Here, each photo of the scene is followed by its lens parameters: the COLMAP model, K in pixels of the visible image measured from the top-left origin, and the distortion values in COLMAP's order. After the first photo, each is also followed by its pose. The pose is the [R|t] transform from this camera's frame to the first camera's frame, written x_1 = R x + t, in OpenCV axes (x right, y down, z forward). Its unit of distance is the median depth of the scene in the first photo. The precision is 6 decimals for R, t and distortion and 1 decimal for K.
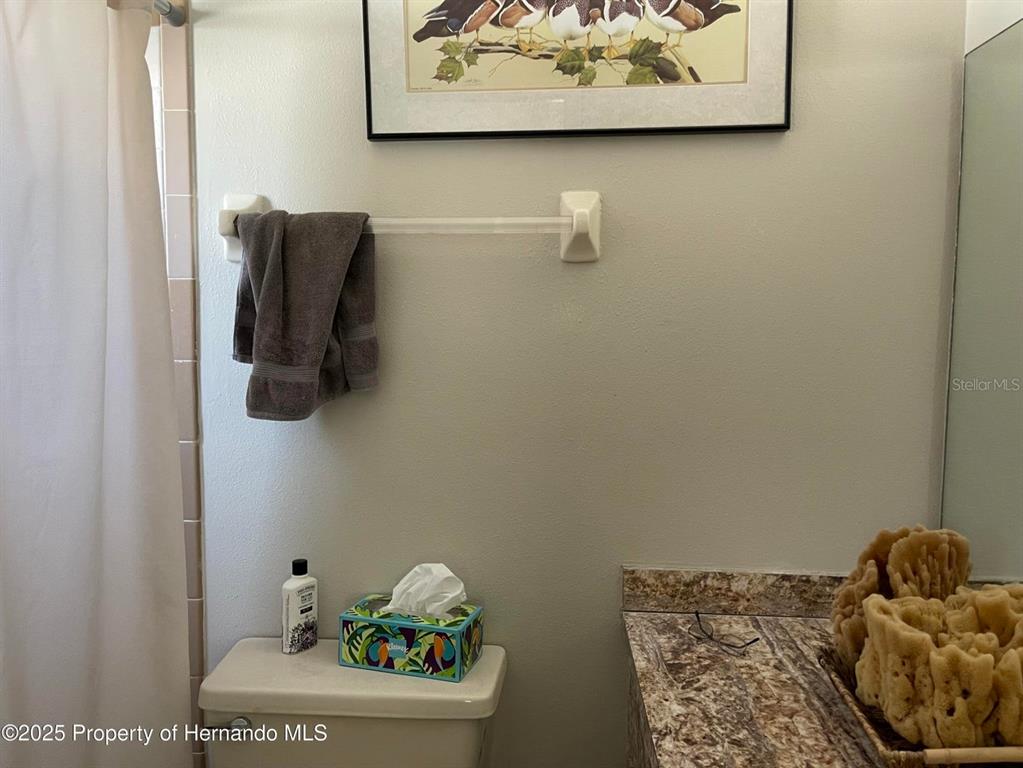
lens RADIAL K [[773.7, 0, 506.5], [0, 773.7, 356.3], [0, 0, 1]] dist [0.043199, -0.063981]
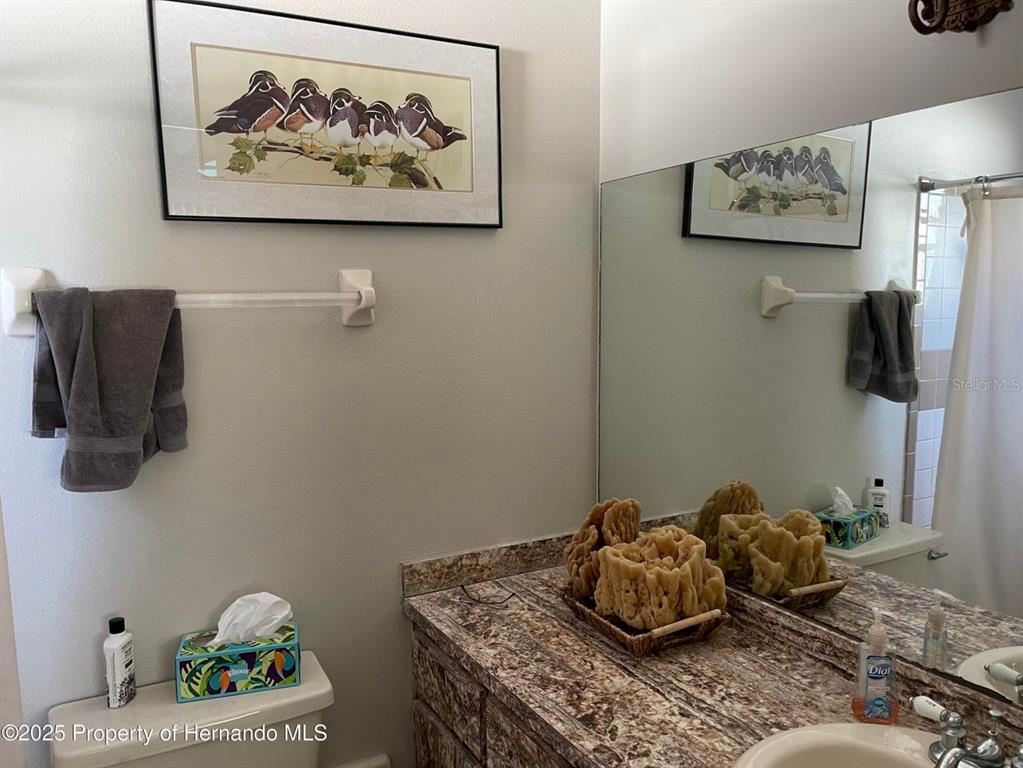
lens RADIAL K [[773.7, 0, 506.5], [0, 773.7, 356.3], [0, 0, 1]] dist [0.043199, -0.063981]
pose [[0.848069, -0.056832, 0.526829, -0.374045], [0.048599, 0.998384, 0.029468, -0.102829], [-0.527652, 0.000612, 0.849460, -0.181854]]
